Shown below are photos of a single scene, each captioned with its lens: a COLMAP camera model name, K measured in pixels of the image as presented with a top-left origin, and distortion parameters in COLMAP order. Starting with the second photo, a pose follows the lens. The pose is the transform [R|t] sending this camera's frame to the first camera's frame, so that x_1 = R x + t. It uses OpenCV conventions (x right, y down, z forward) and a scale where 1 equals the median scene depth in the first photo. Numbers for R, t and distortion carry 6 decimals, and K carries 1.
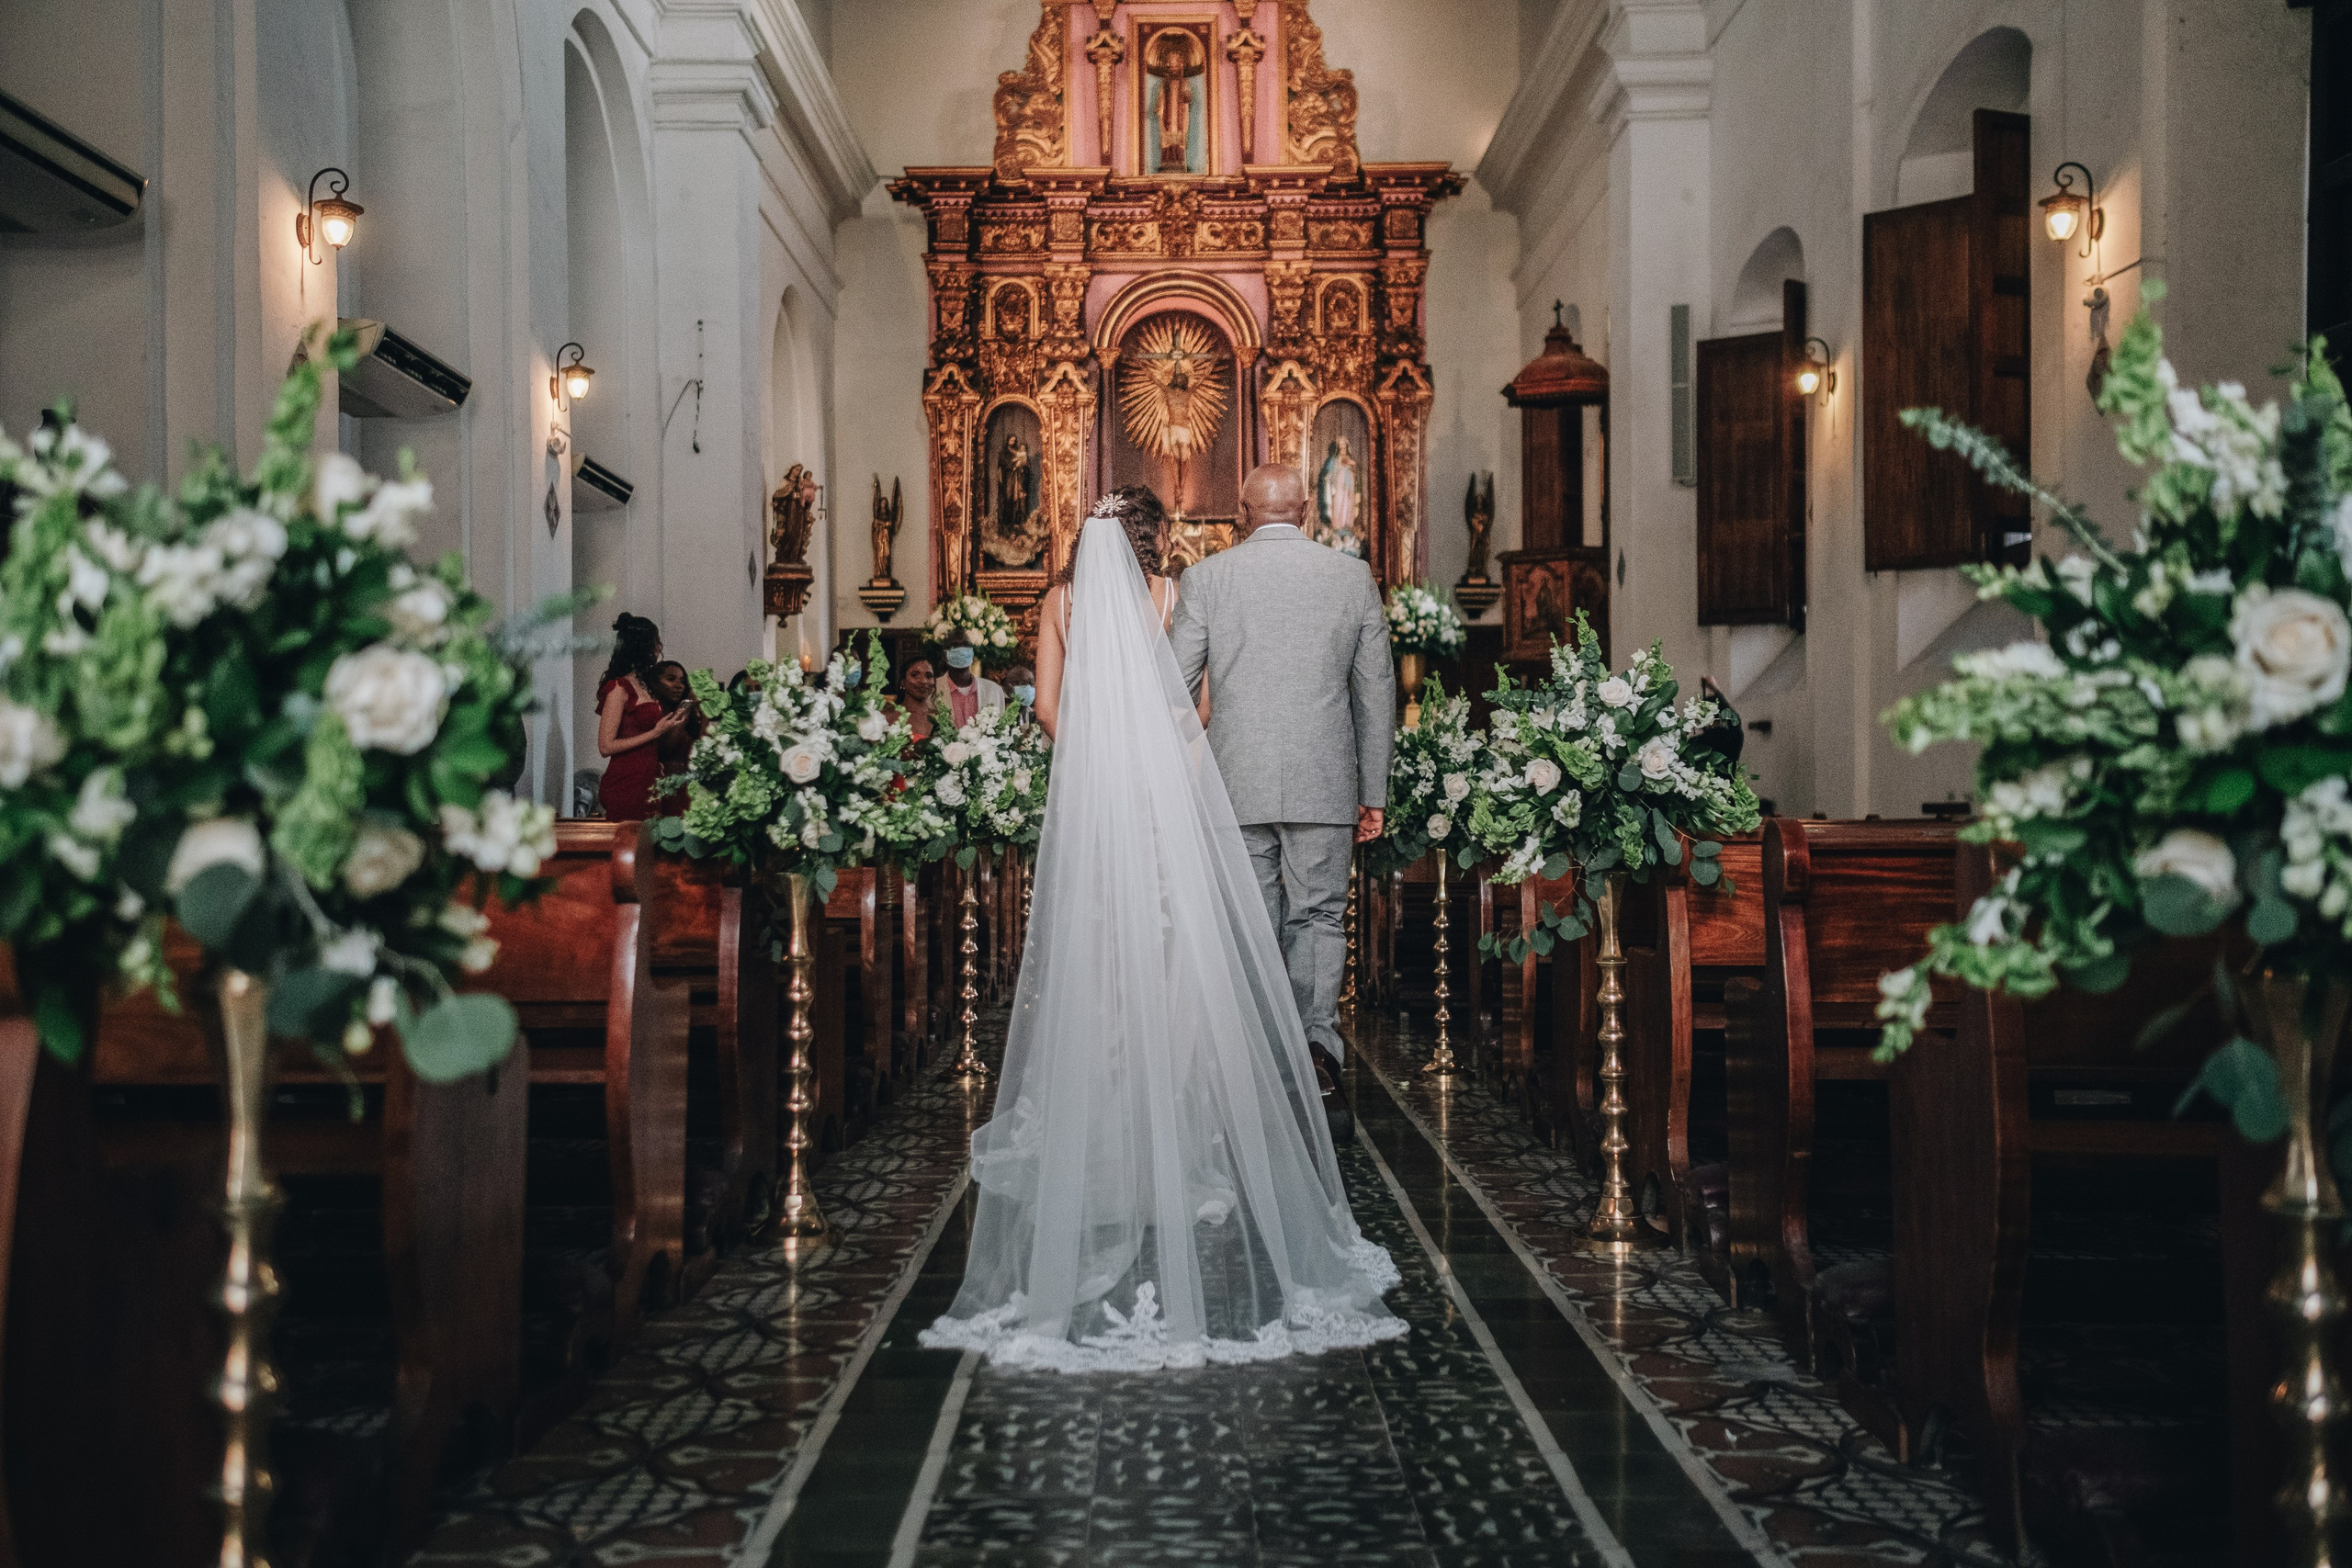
lens RADIAL K [[2368.3, 0, 1173.7], [0, 2368.3, 788.5], [0, 0, 1]] dist [0.090934, 0.000000]
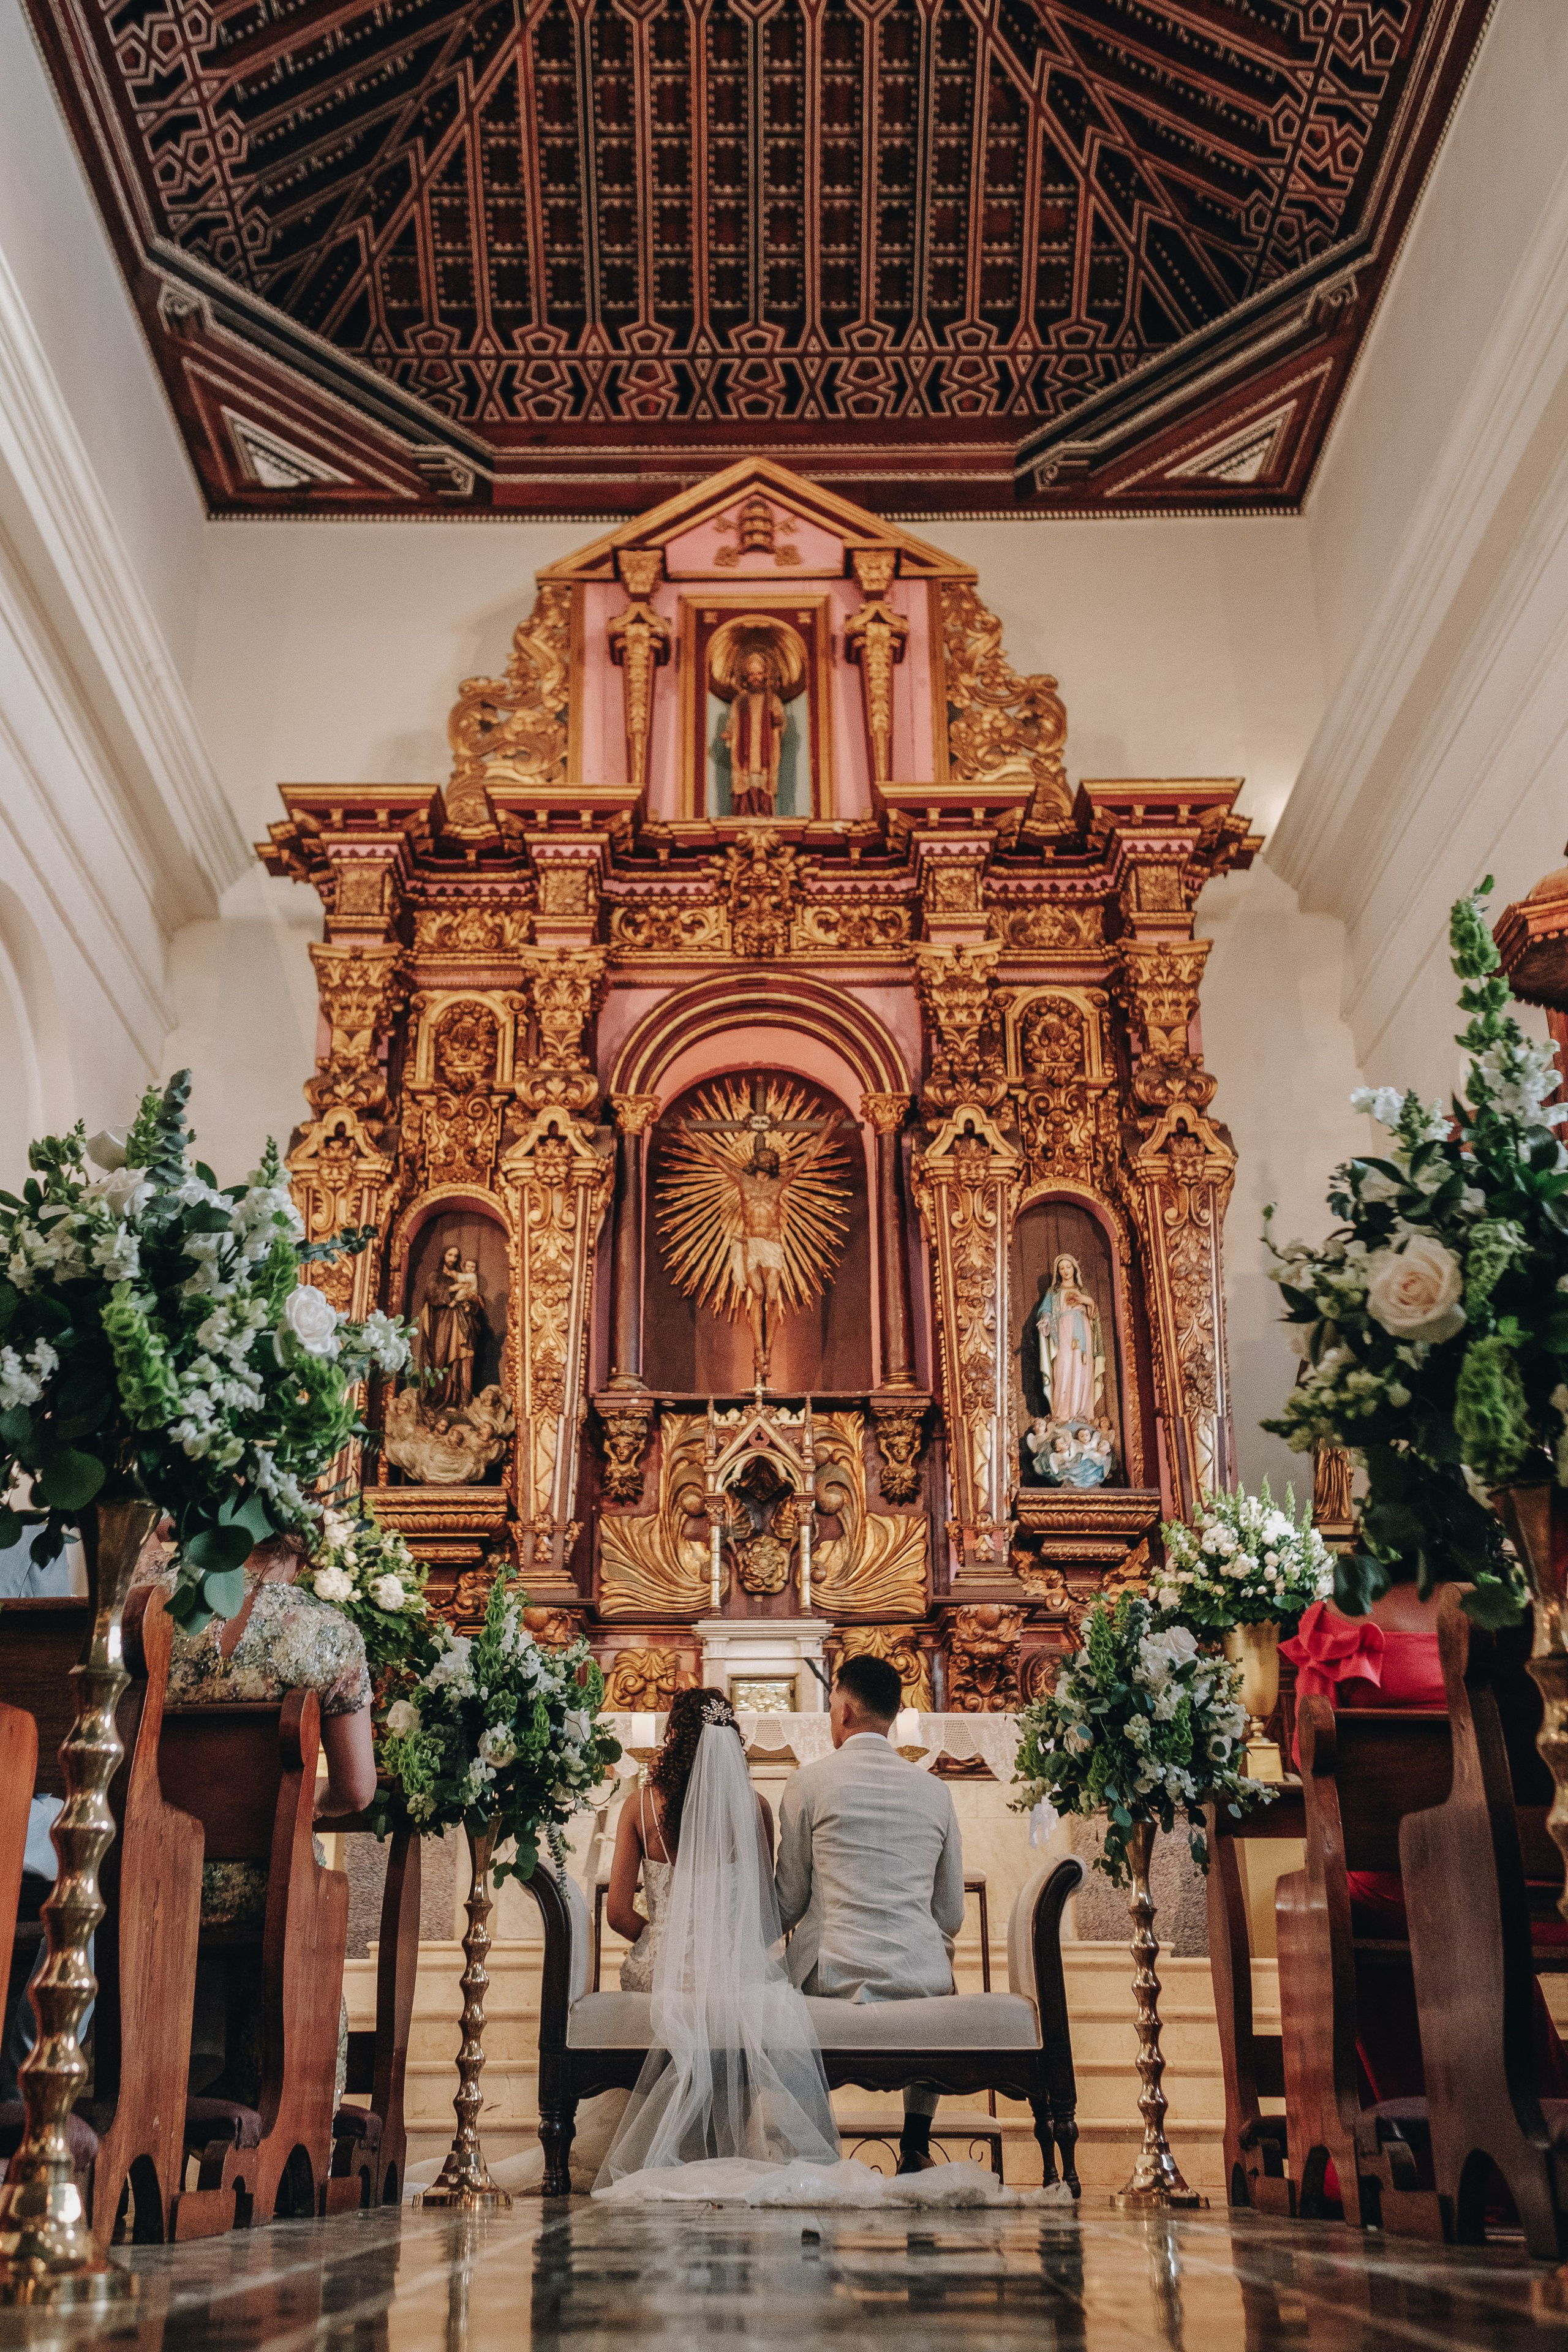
lens RADIAL K [[2368.5, 0, 752.8], [0, 2368.5, 1186.6], [0, 0, 1]] dist [0.090934, 0.000000]
pose [[0.999994, 0.003057, -0.001634, 0.000756], [-0.003439, 0.933300, -0.359082, 0.031139], [0.000427, 0.359086, 0.933305, 0.494626]]
